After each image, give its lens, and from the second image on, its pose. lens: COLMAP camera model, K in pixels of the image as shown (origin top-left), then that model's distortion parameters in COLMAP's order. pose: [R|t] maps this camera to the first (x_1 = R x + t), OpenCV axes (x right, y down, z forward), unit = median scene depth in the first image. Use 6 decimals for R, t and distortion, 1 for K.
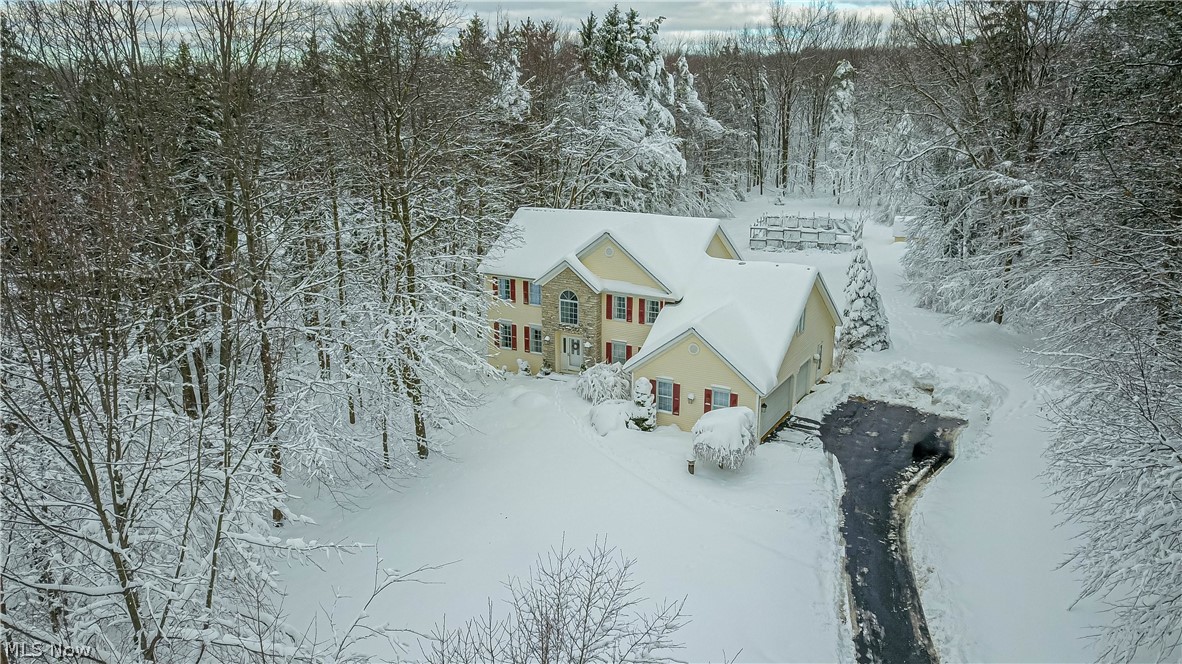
lens RADIAL K [[897.8, 0, 611.9], [0, 897.8, 335.8], [0, 0, 1]] dist [0.006843, 0.000182]
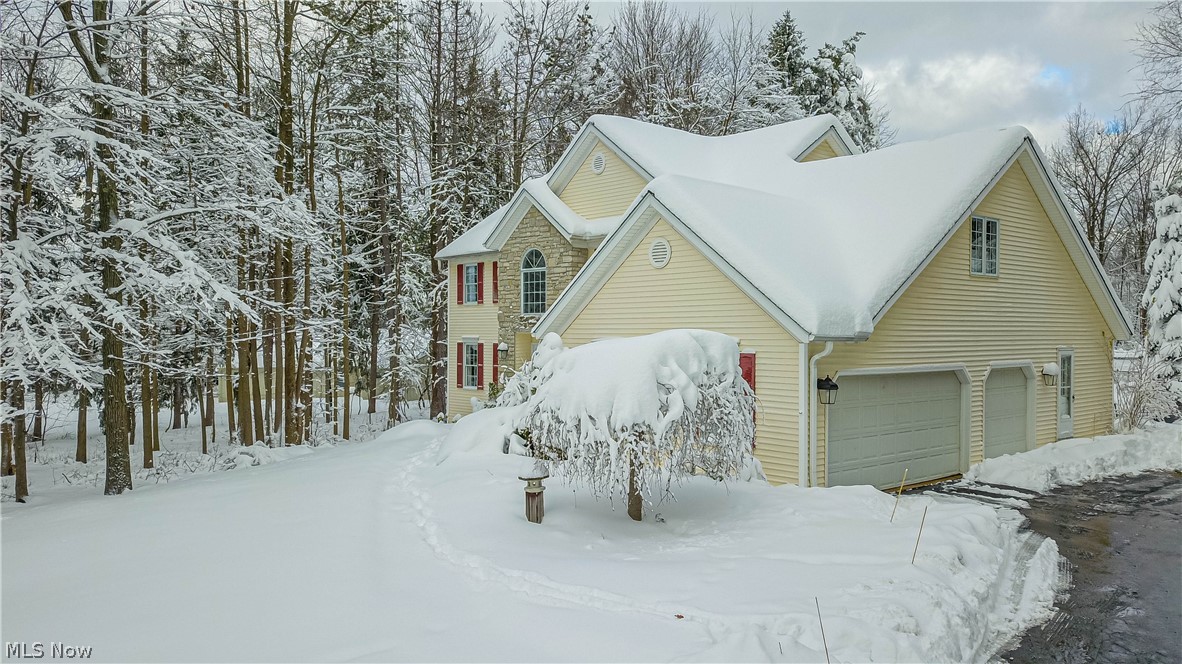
lens RADIAL K [[897.8, 0, 611.9], [0, 897.8, 335.8], [0, 0, 1]] dist [0.006843, 0.000182]
pose [[0.941755, -0.002203, -0.336292, 0.174324], [-0.089307, 0.962436, -0.256400, 0.131249], [0.324225, 0.271499, 0.906182, 0.545331]]
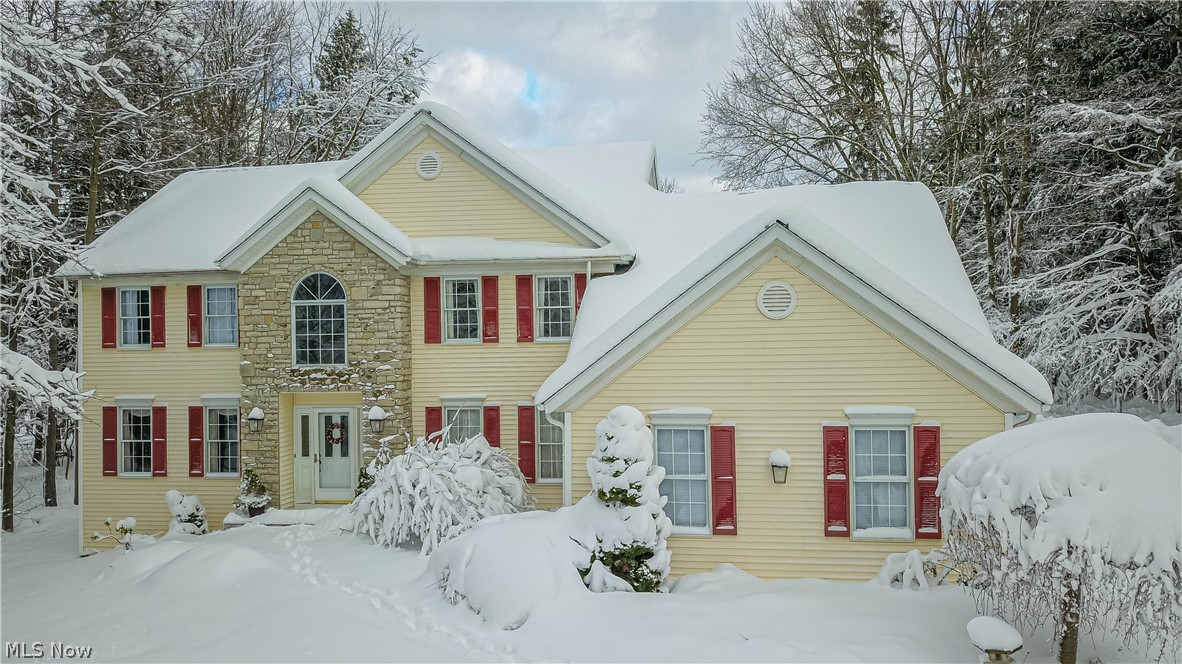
lens RADIAL K [[897.8, 0, 611.9], [0, 897.8, 335.8], [0, 0, 1]] dist [0.006843, 0.000182]
pose [[0.943437, -0.014201, 0.331247, -0.057487], [0.109081, 0.956757, -0.269661, 0.089384], [-0.313093, 0.290541, 0.904189, 0.627370]]
